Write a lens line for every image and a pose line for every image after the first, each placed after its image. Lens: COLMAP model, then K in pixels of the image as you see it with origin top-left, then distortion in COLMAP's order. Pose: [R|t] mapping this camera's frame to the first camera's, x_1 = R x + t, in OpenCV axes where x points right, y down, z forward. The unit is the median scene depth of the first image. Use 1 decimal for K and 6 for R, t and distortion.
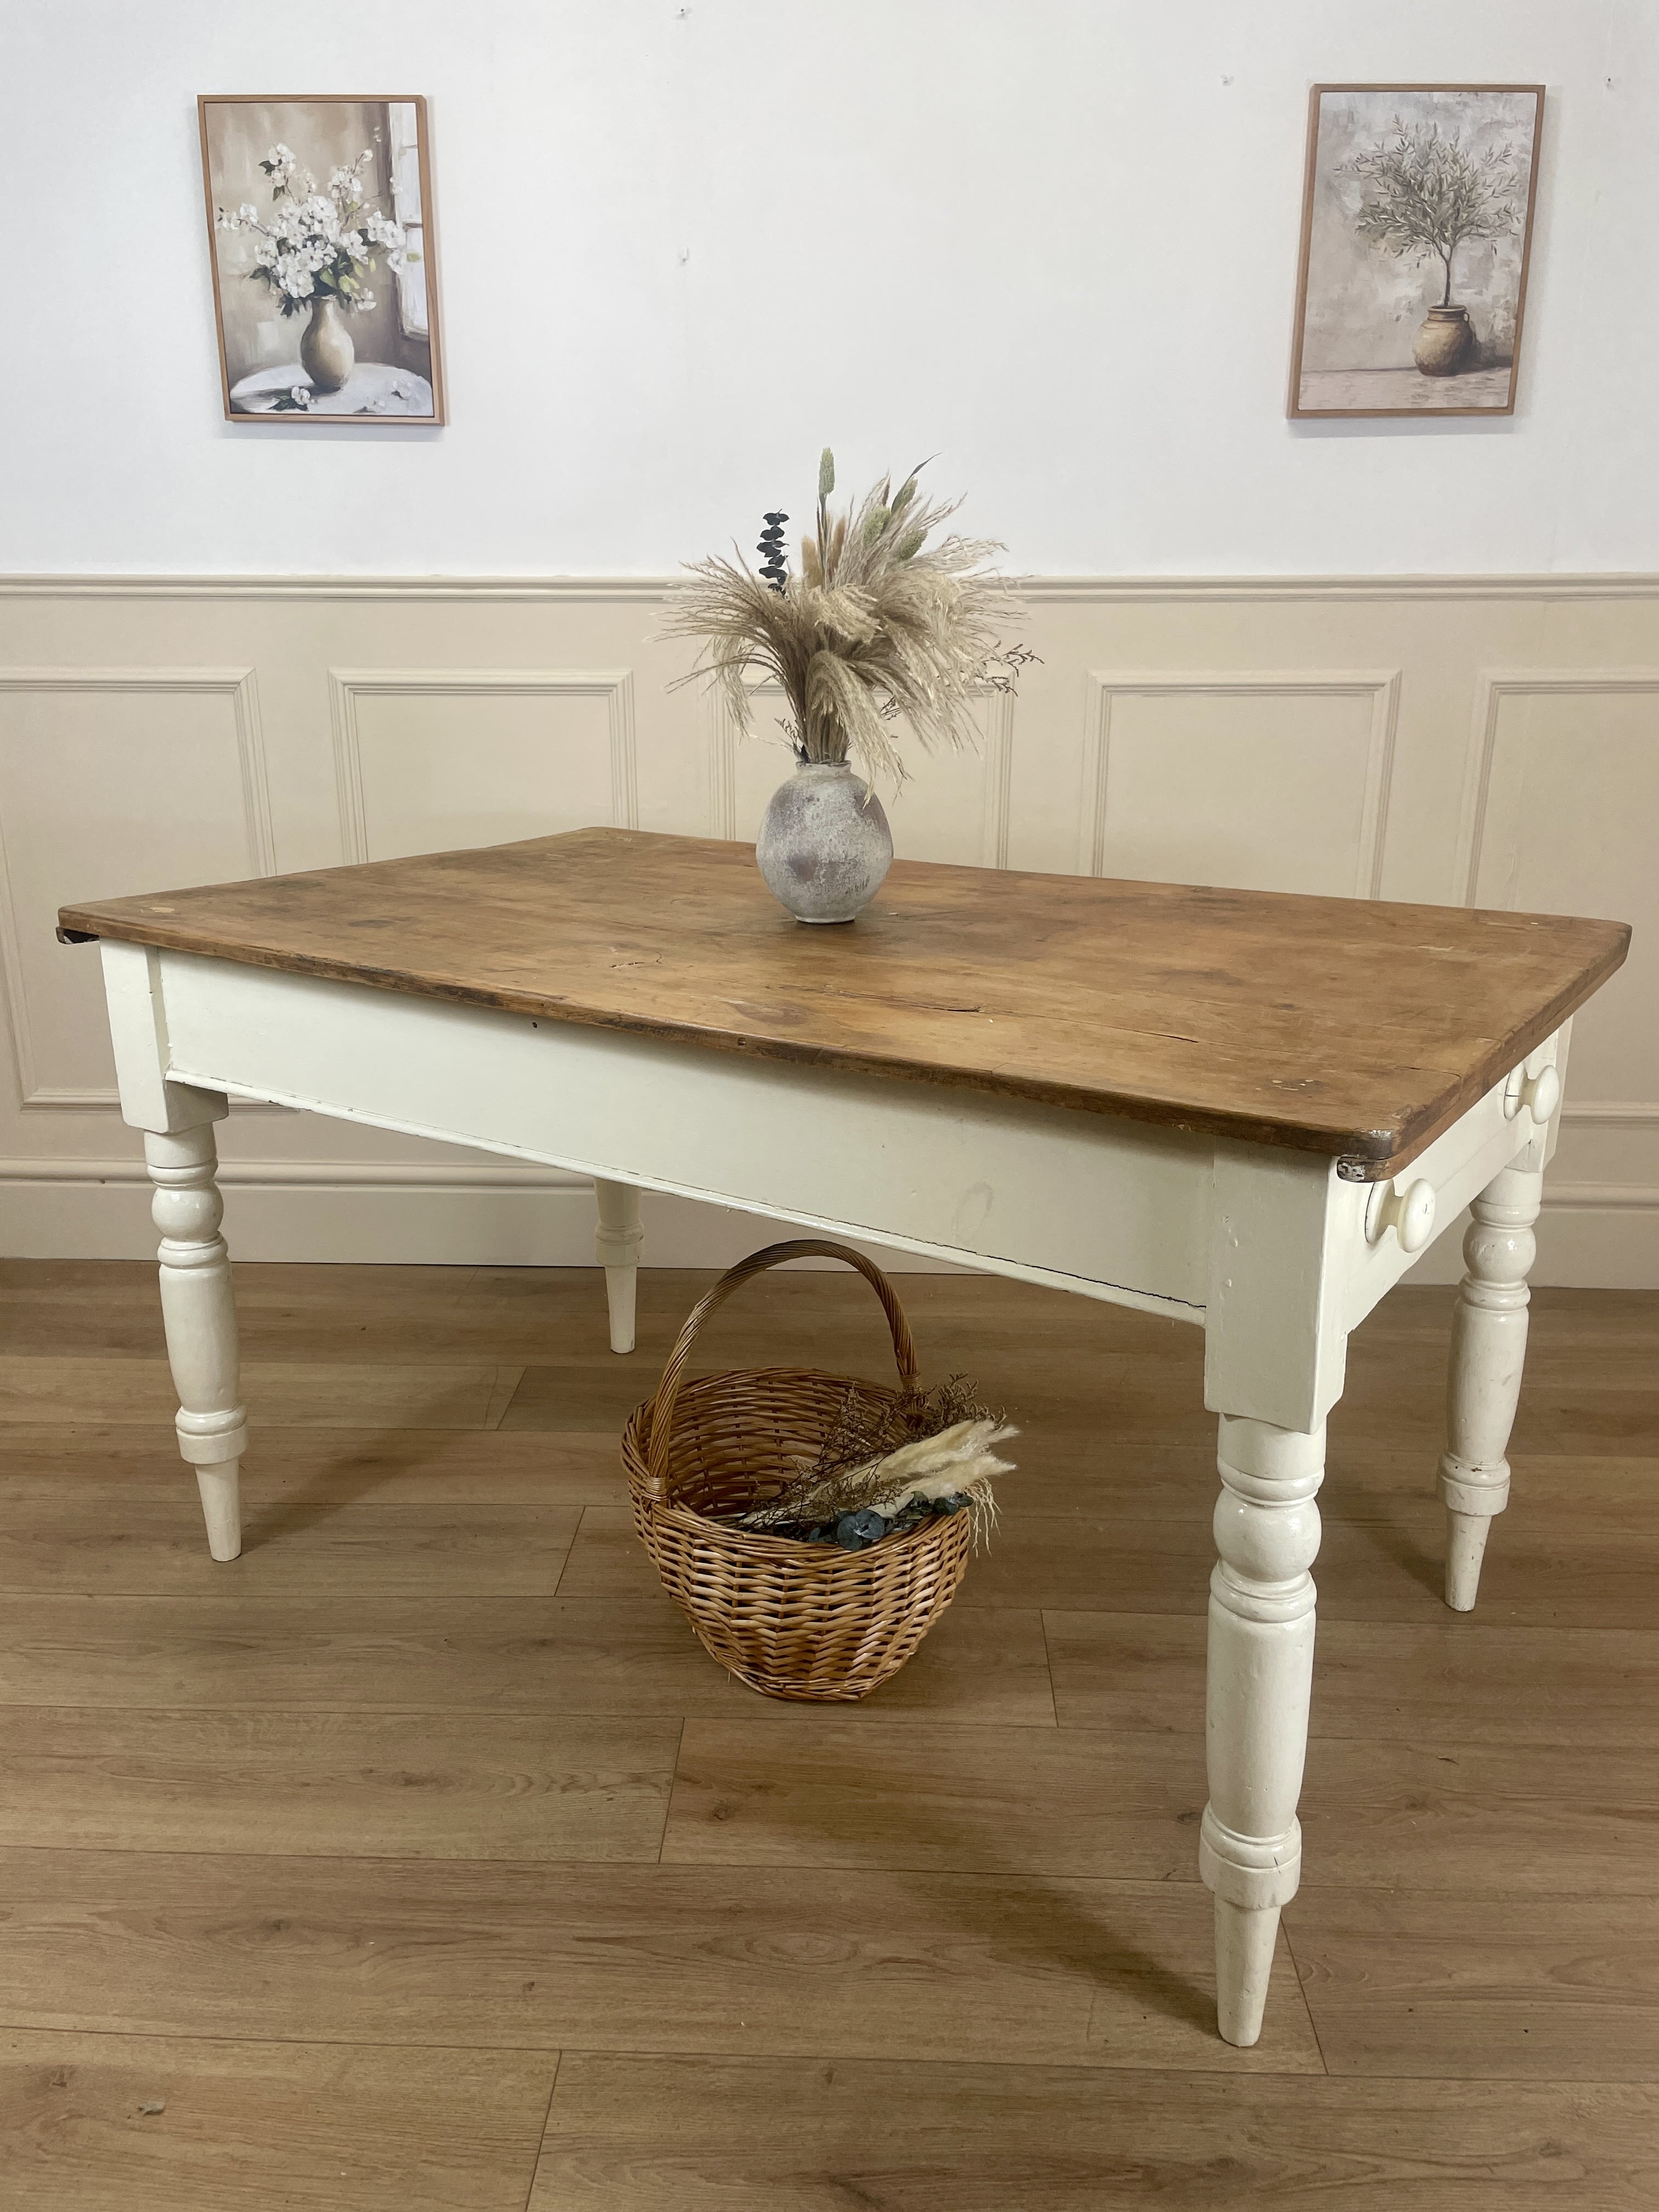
lens RADIAL K [[1661.6, 0, 827.1], [0, 1661.6, 1100.6], [0, 0, 1]] dist [0.047599, -0.063633]
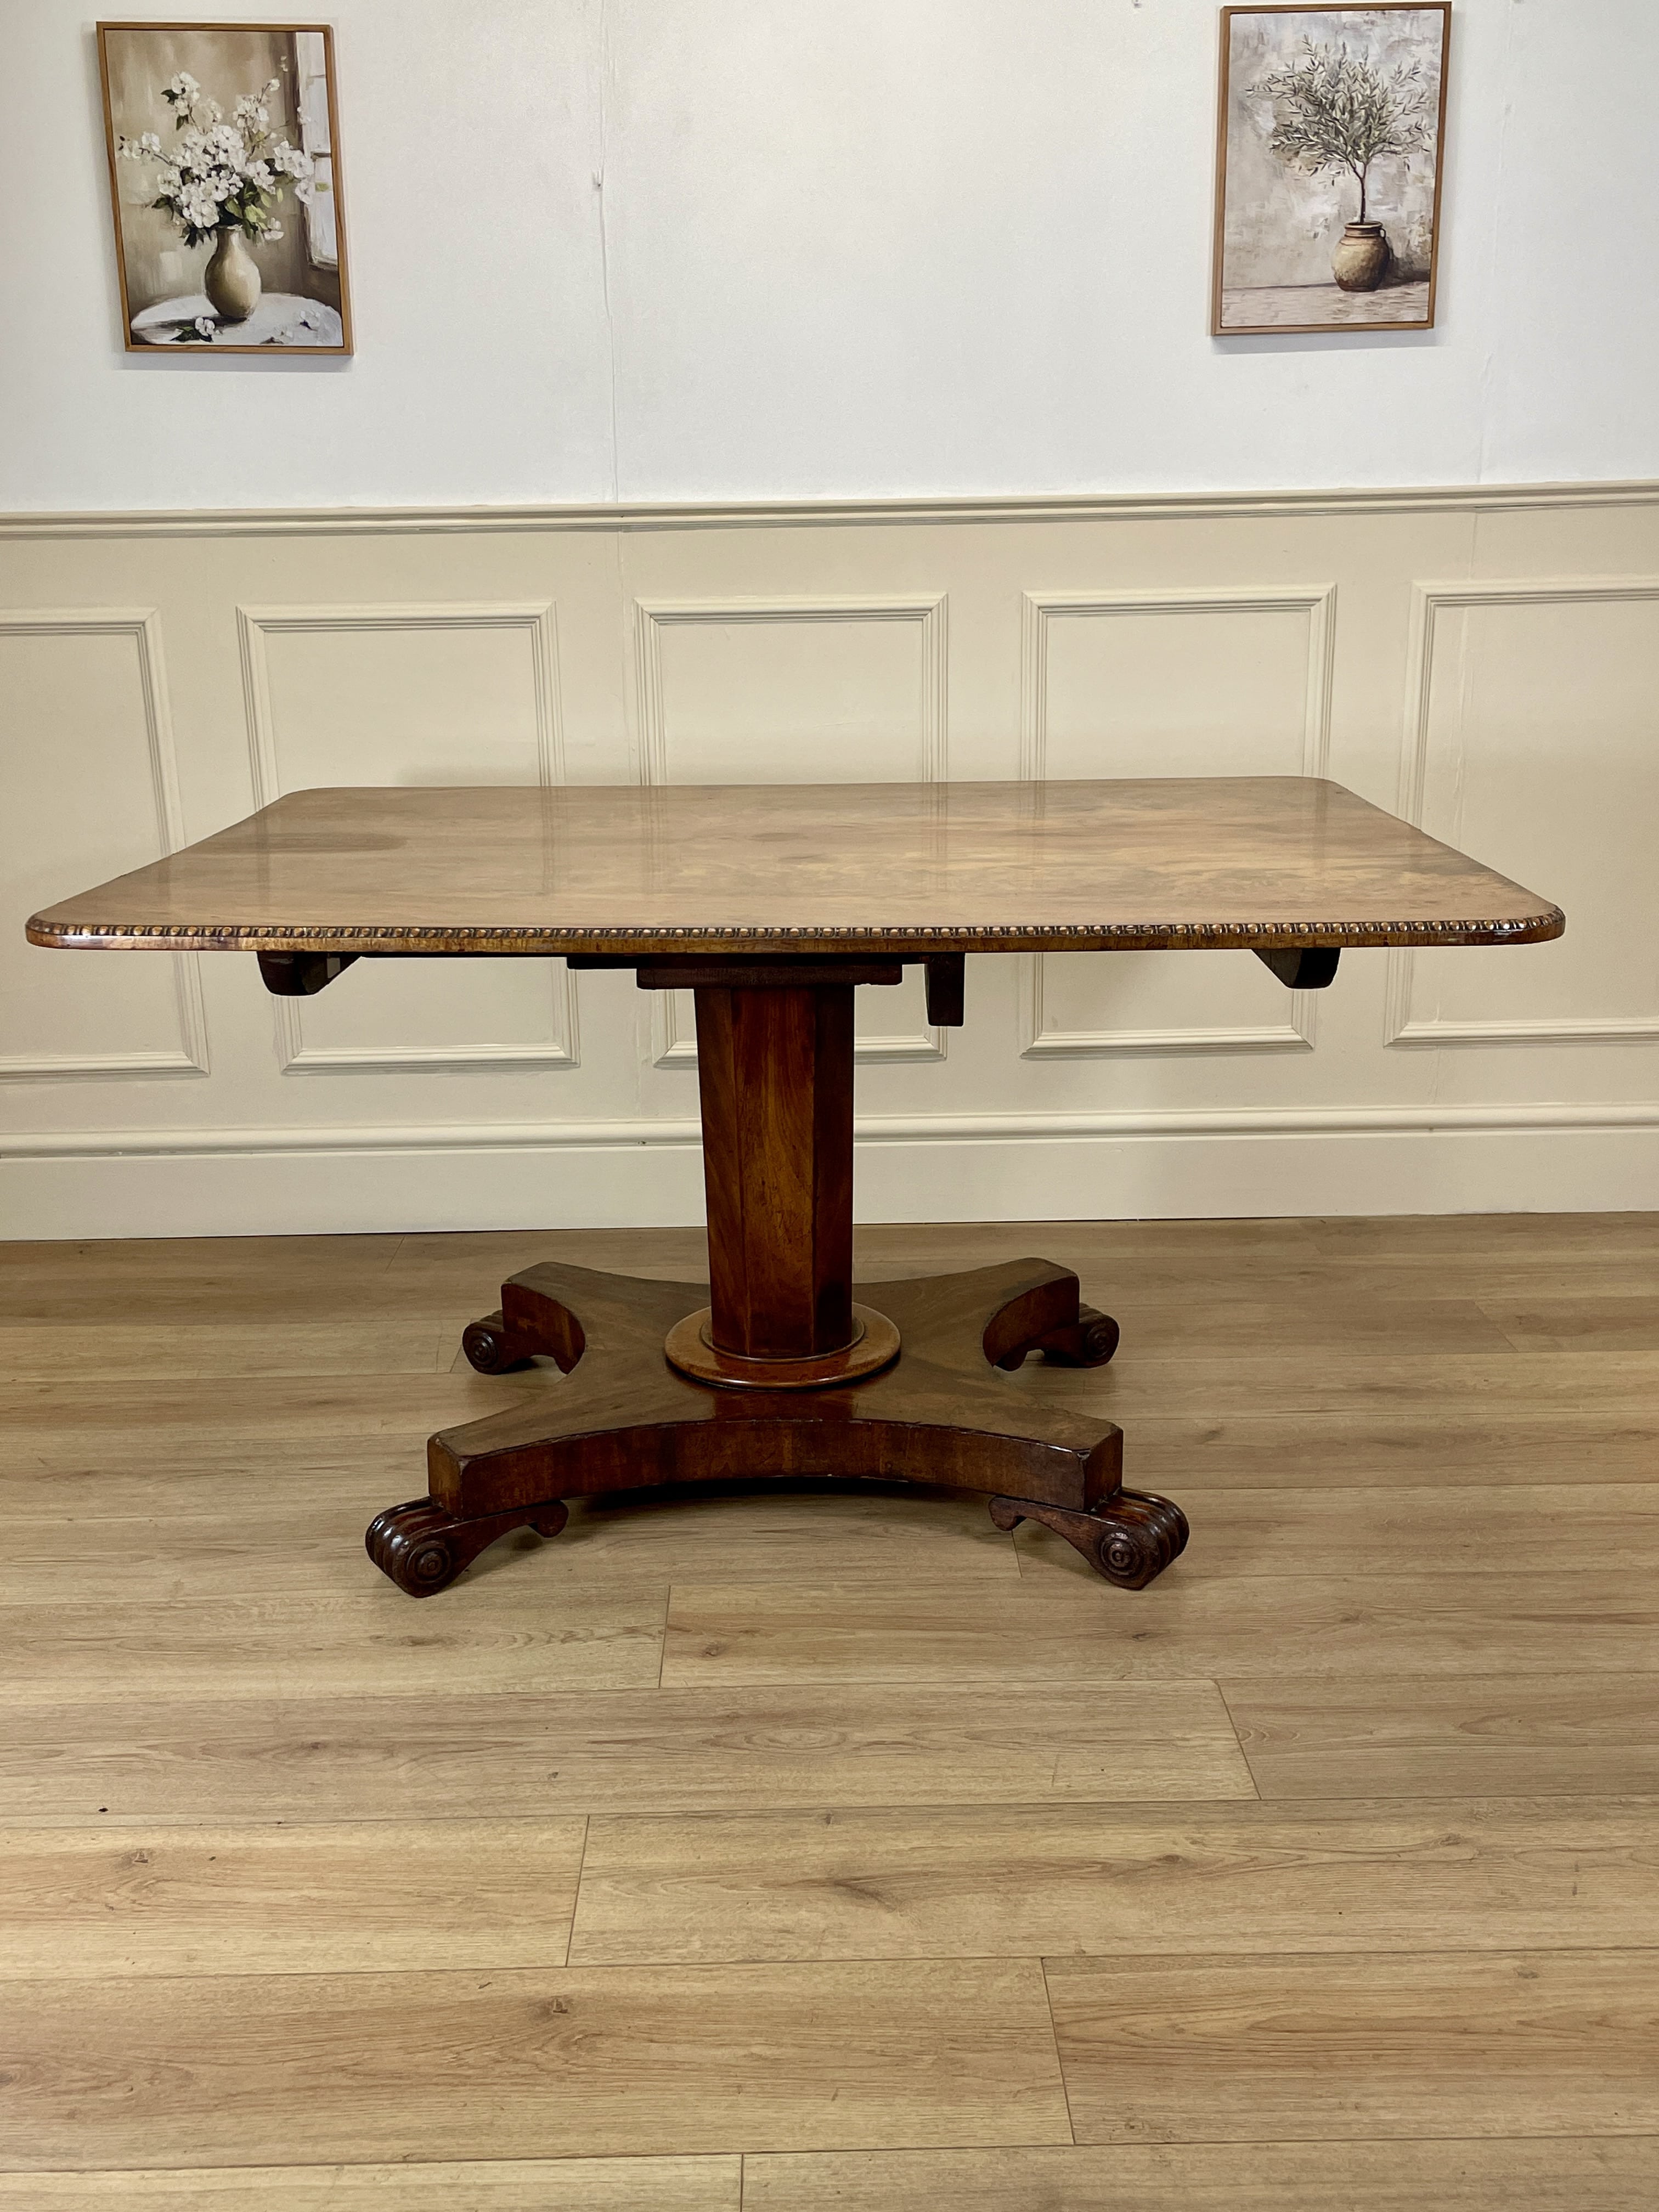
lens RADIAL K [[2096.0, 0, 827.1], [0, 2096.0, 1103.7], [0, 0, 1]] dist [0.031201, 0.000000]
pose [[0.998399, -0.032691, 0.046156, -0.037392], [0.033564, 0.999270, -0.018272, 0.092442], [-0.045525, 0.019792, 0.998767, -0.333546]]
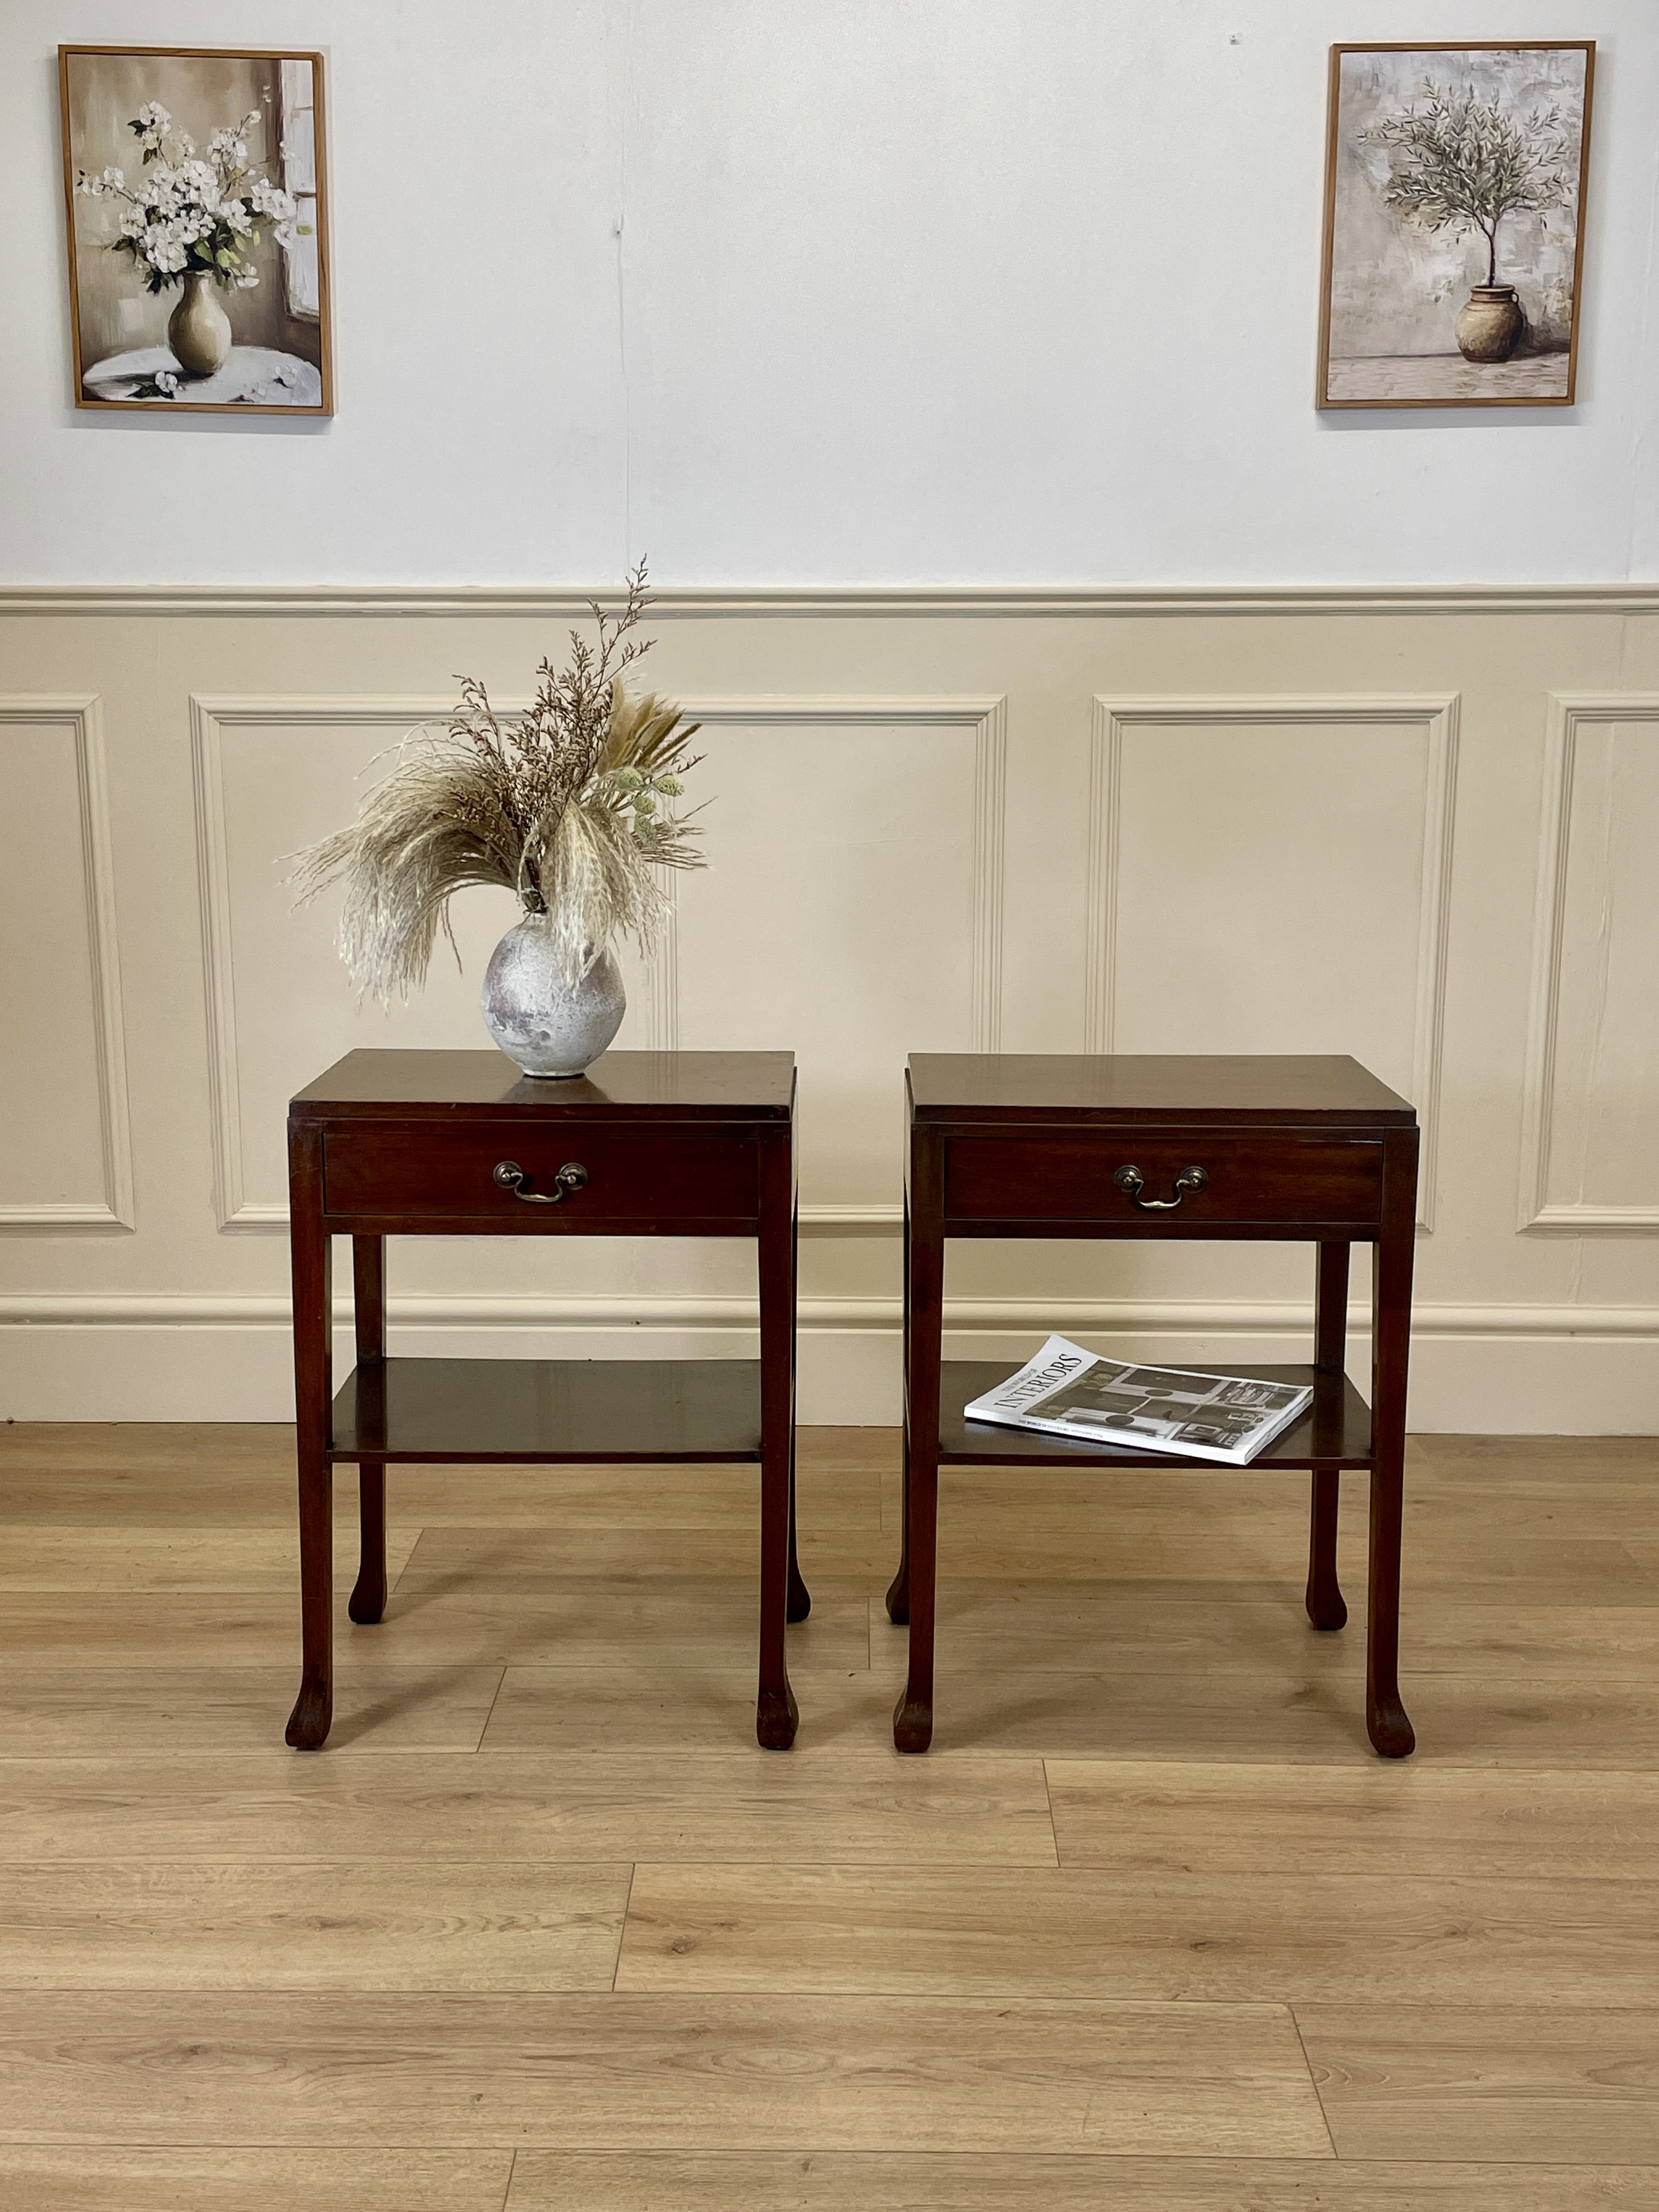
lens RADIAL K [[2438.1, 0, 823.4], [0, 2438.1, 1098.7], [0, 0, 1]] dist [0.034194, 0.000000]
pose [[0.999780, -0.005494, 0.020235, -0.009981], [0.007333, 0.995735, -0.091967, 0.088140], [-0.019644, 0.092095, 0.995556, -0.316638]]
